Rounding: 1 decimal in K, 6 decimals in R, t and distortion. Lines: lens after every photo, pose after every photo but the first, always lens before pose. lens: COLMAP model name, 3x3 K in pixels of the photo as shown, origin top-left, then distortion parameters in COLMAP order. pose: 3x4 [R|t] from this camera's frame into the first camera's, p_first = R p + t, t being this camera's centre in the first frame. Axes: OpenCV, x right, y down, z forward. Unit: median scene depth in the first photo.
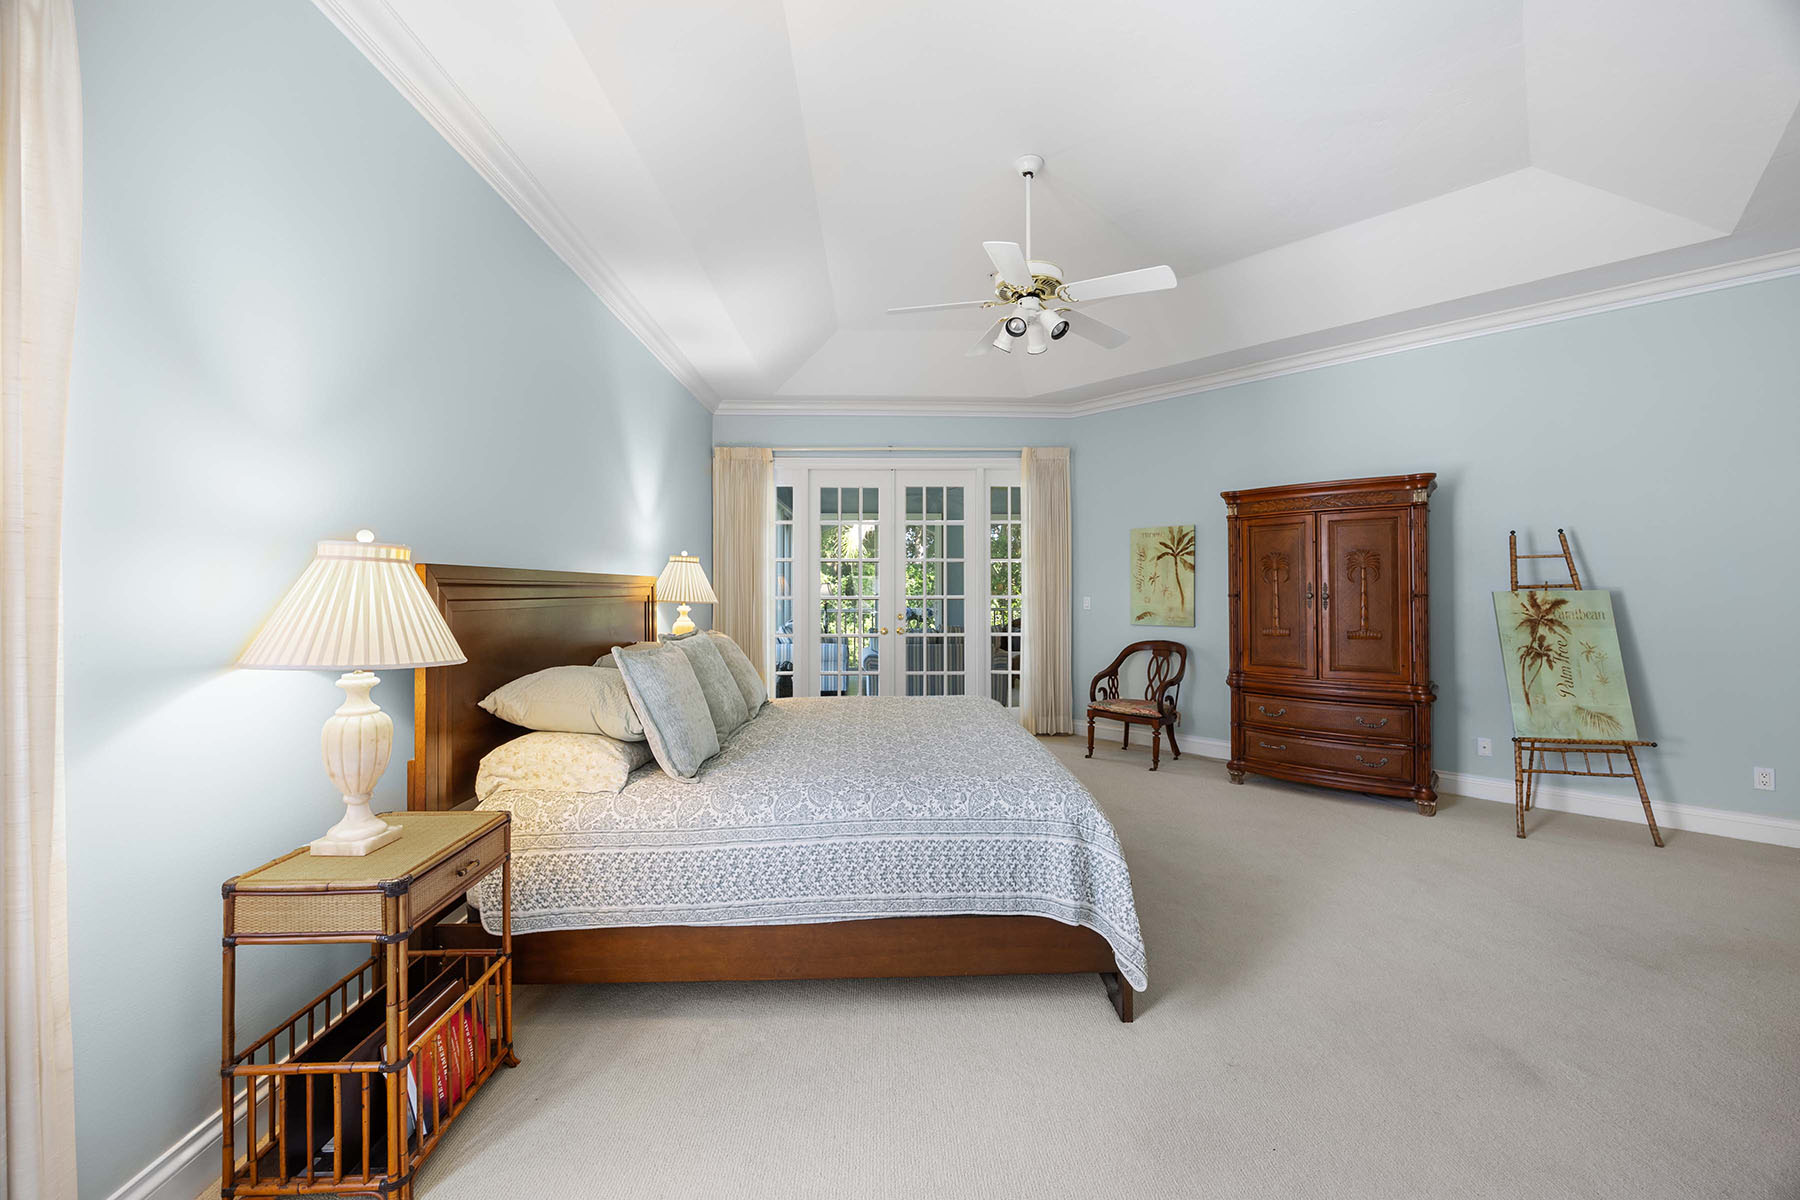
lens RADIAL K [[686.5, 0, 897.3], [0, 686.5, 591.9], [0, 0, 1]] dist [-0.002672, 0.000047]
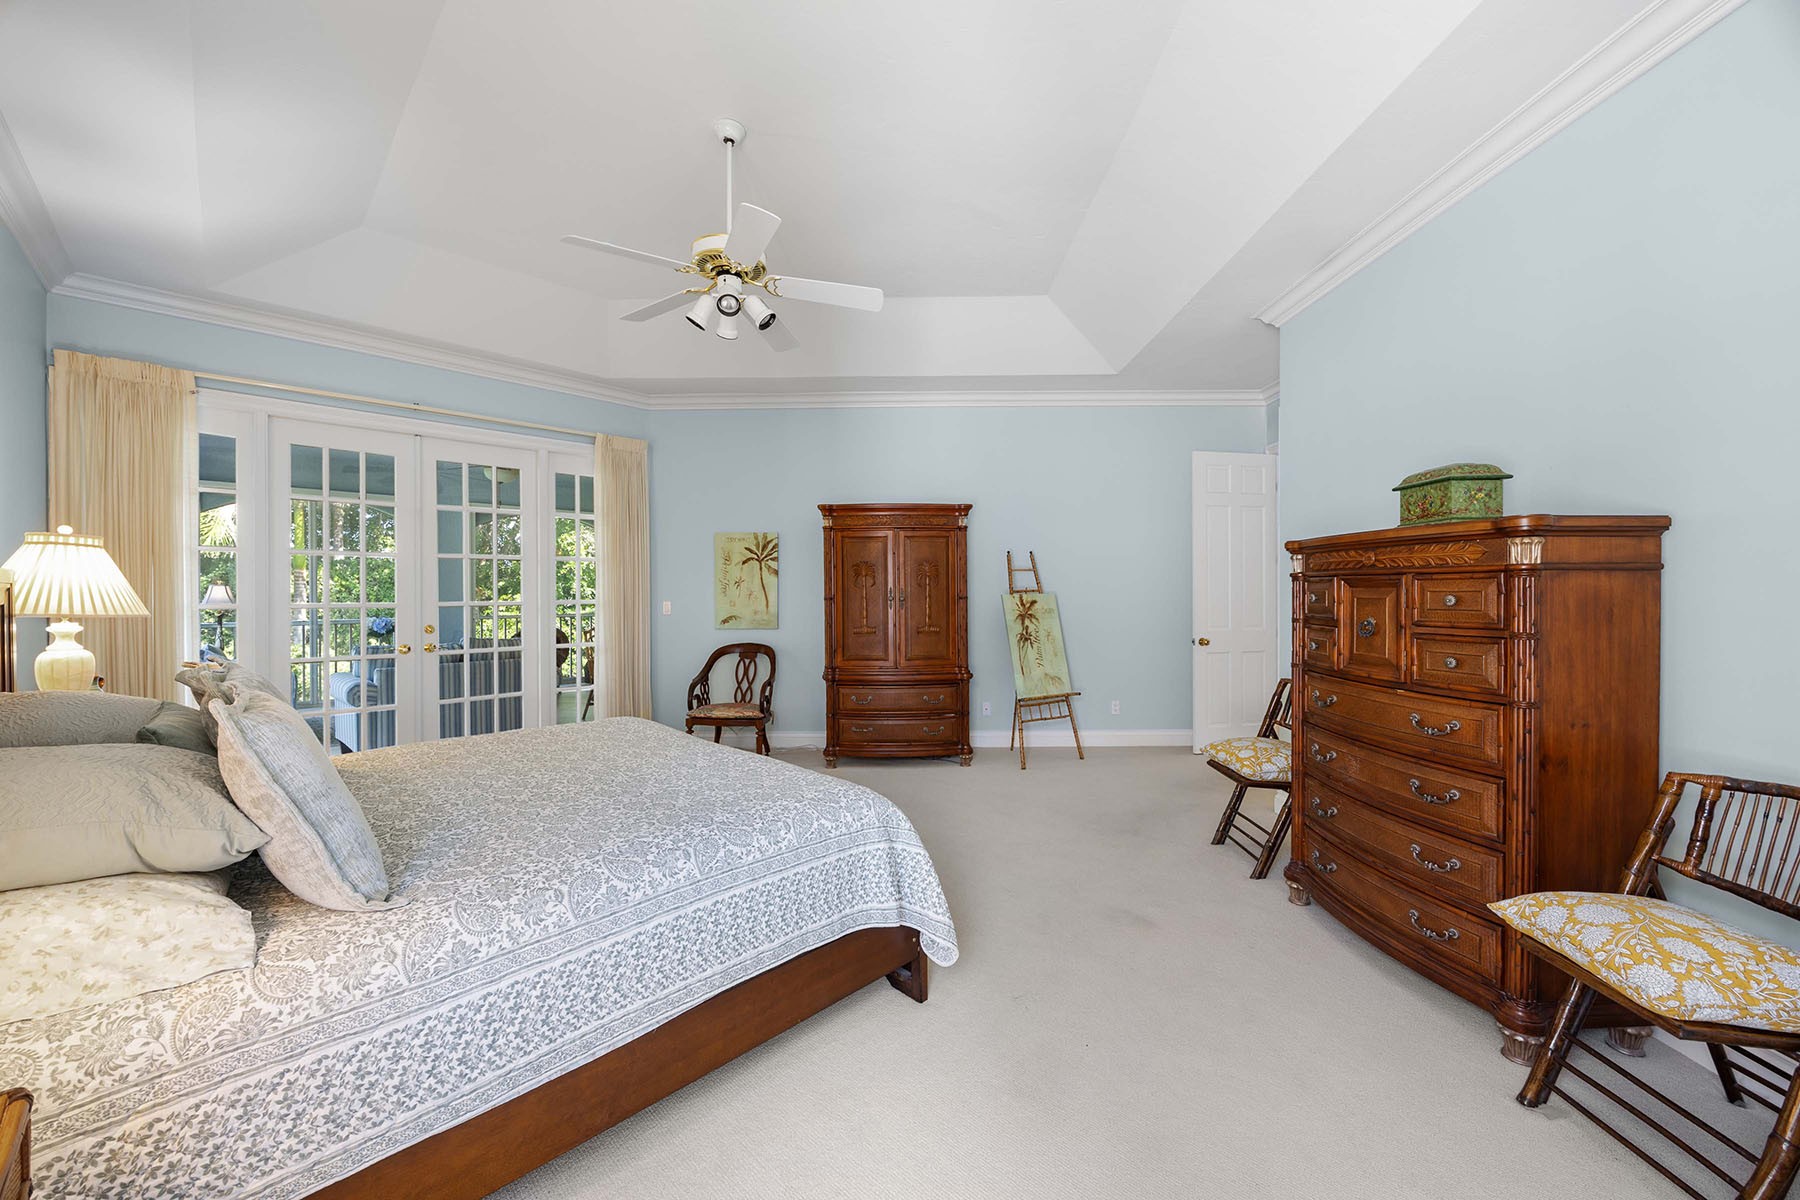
lens RADIAL K [[686.5, 0, 896.6], [0, 686.5, 600.2], [0, 0, 1]] dist [-0.002672, 0.000047]
pose [[0.727262, -0.007160, 0.686323, -0.221260], [0.003503, 0.999971, 0.006719, 0.000406], [-0.686351, -0.002482, 0.727266, 0.138309]]
